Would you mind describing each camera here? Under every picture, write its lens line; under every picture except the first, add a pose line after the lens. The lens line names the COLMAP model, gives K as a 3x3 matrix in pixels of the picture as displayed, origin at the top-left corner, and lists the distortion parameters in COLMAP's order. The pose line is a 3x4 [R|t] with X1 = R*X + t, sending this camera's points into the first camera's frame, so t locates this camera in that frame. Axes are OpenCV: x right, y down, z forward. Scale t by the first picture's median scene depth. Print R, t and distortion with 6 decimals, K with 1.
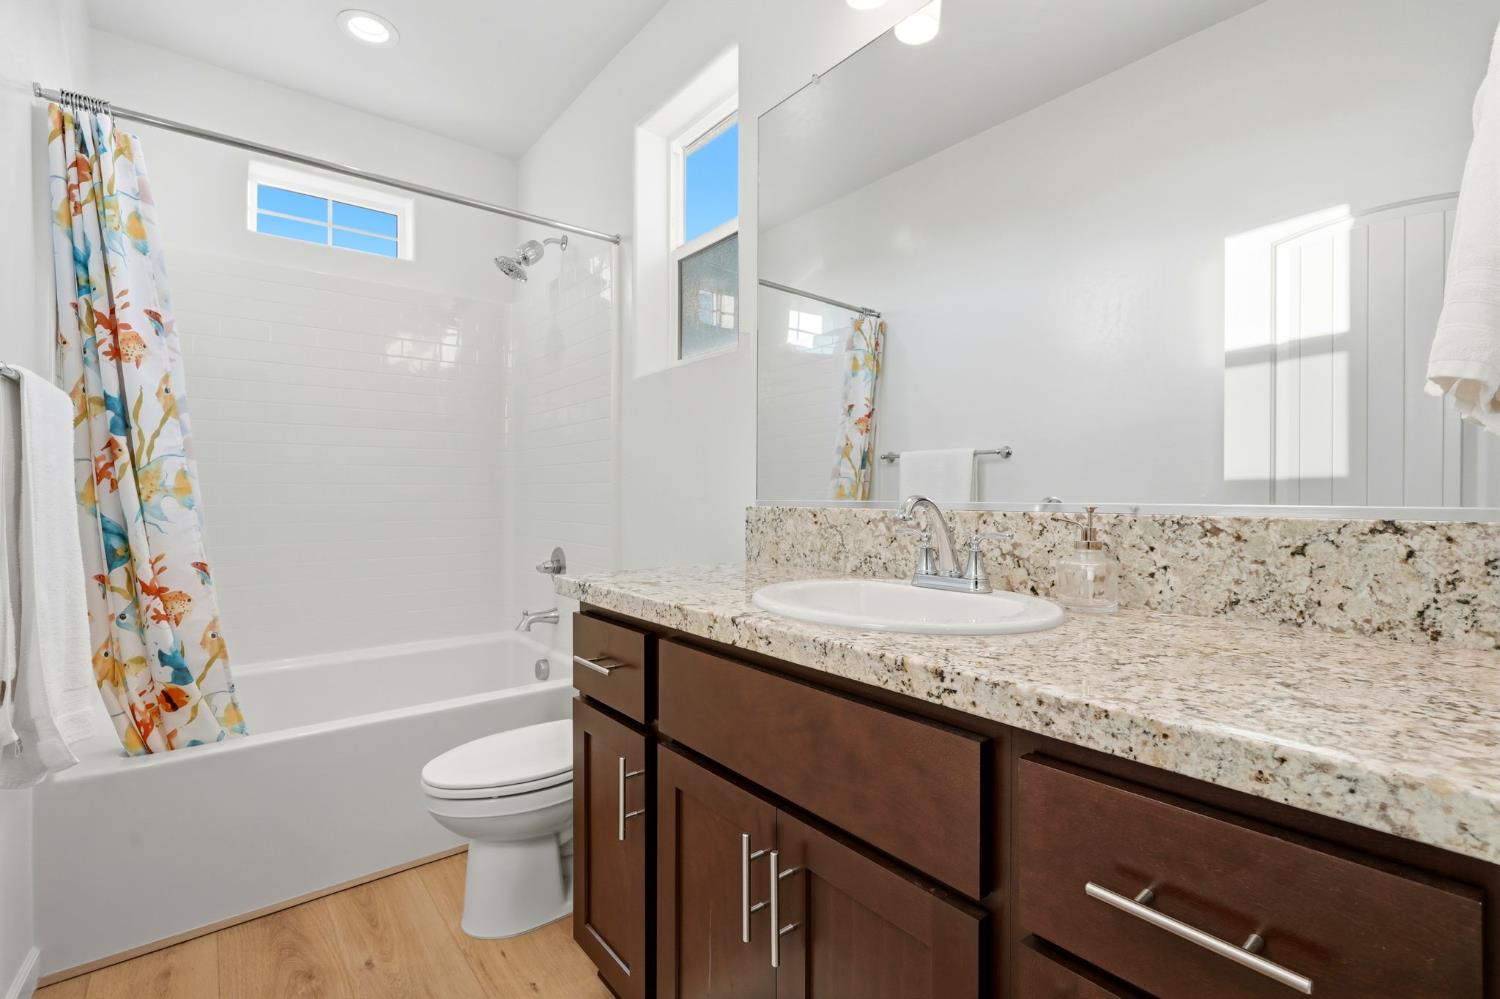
lens RADIAL K [[671.4, 0, 745.7], [0, 671.4, 504.0], [0, 0, 1]] dist [0.000422, -0.000672]
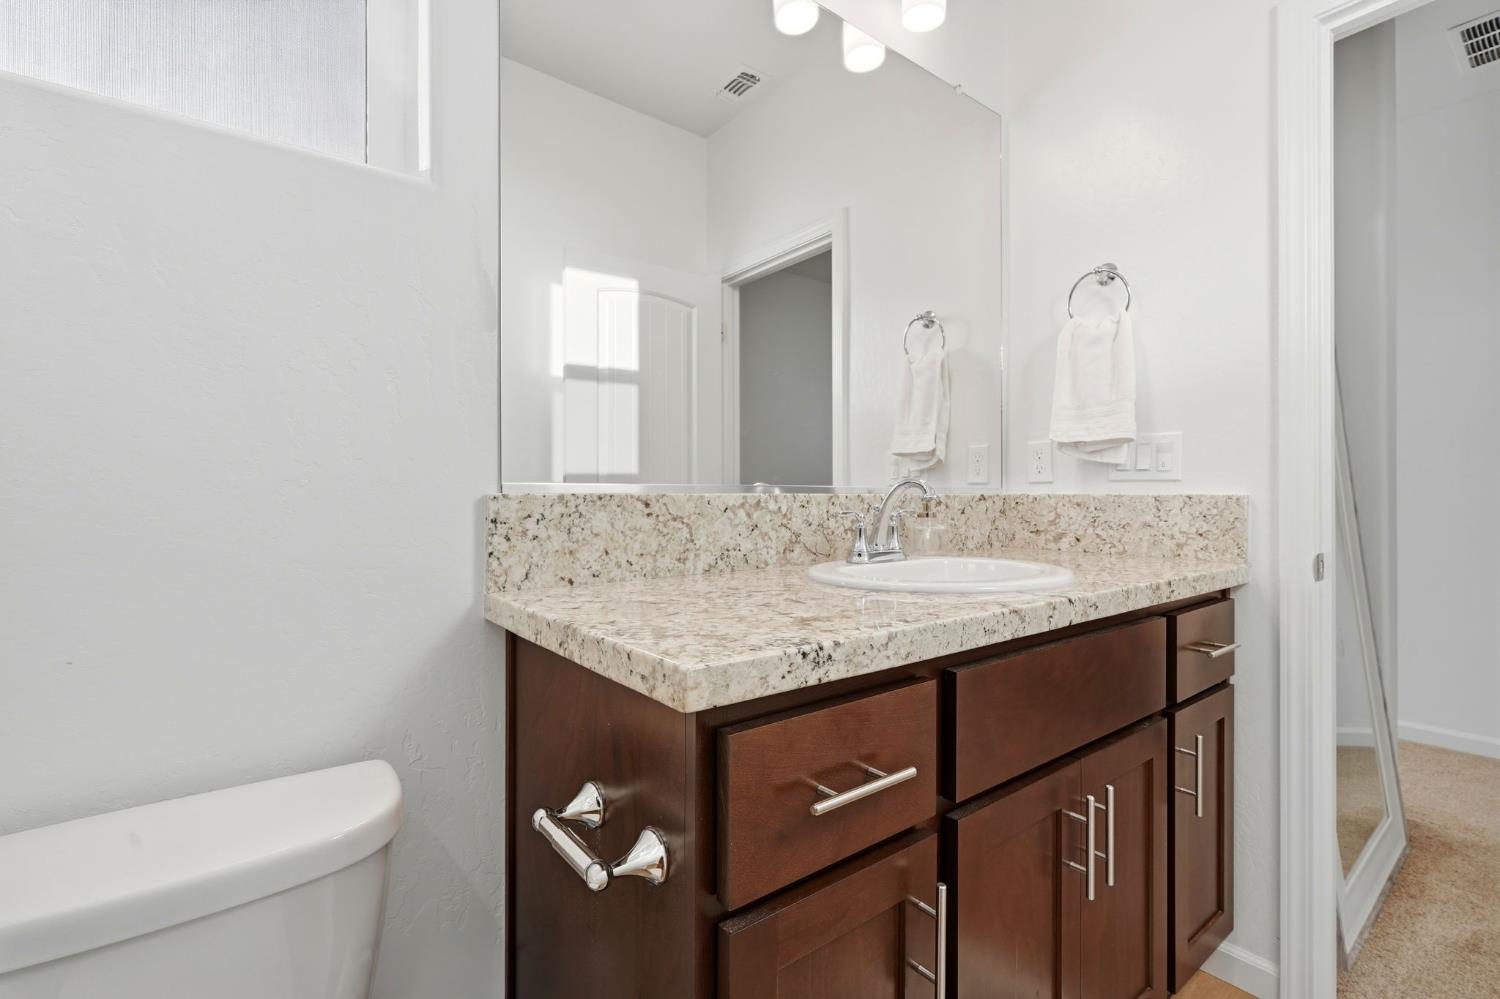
lens RADIAL K [[671.4, 0, 749.7], [0, 671.4, 492.4], [0, 0, 1]] dist [0.000422, -0.000672]
pose [[0.024404, 0.000022, 0.999702, -0.687792], [0.012021, 0.999928, -0.000315, 0.005601], [-0.999630, 0.012025, 0.024402, 0.973549]]
